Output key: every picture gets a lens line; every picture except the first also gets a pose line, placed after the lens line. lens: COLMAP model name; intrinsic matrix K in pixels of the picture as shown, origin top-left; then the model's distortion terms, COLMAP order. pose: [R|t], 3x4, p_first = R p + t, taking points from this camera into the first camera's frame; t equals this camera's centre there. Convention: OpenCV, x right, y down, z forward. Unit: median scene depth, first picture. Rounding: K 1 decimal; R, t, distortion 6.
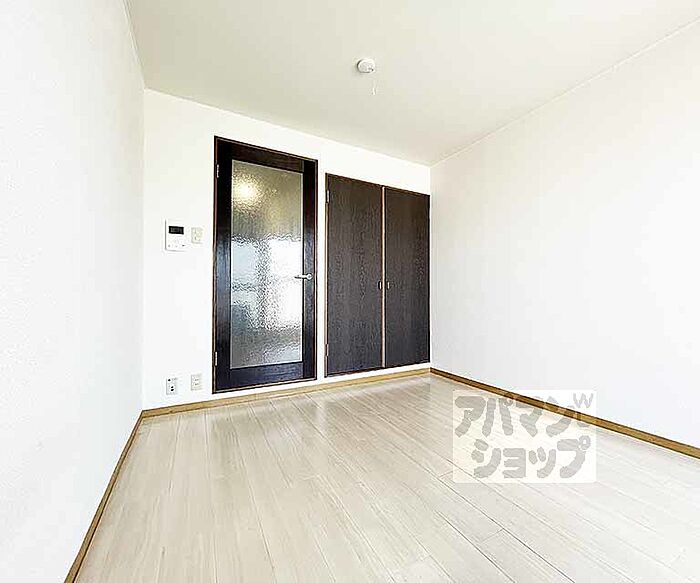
lens RADIAL K [[309.8, 0, 383.9], [0, 309.8, 291.7], [0, 0, 1]] dist [-0.001387, 0.000924]
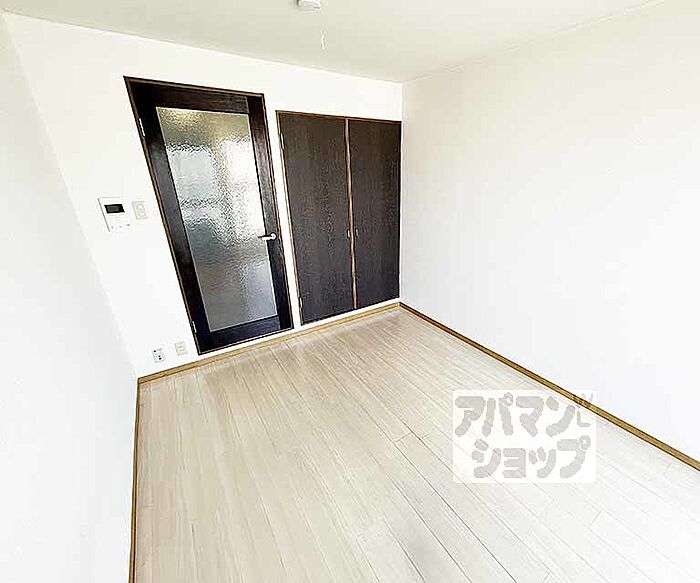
lens RADIAL K [[309.8, 0, 383.1], [0, 309.8, 290.7], [0, 0, 1]] dist [-0.001387, 0.000924]
pose [[0.997643, -0.033091, 0.060119, 0.035167], [0.007779, 0.924942, 0.380029, -0.246935], [-0.068182, -0.378665, 0.923019, 0.021510]]
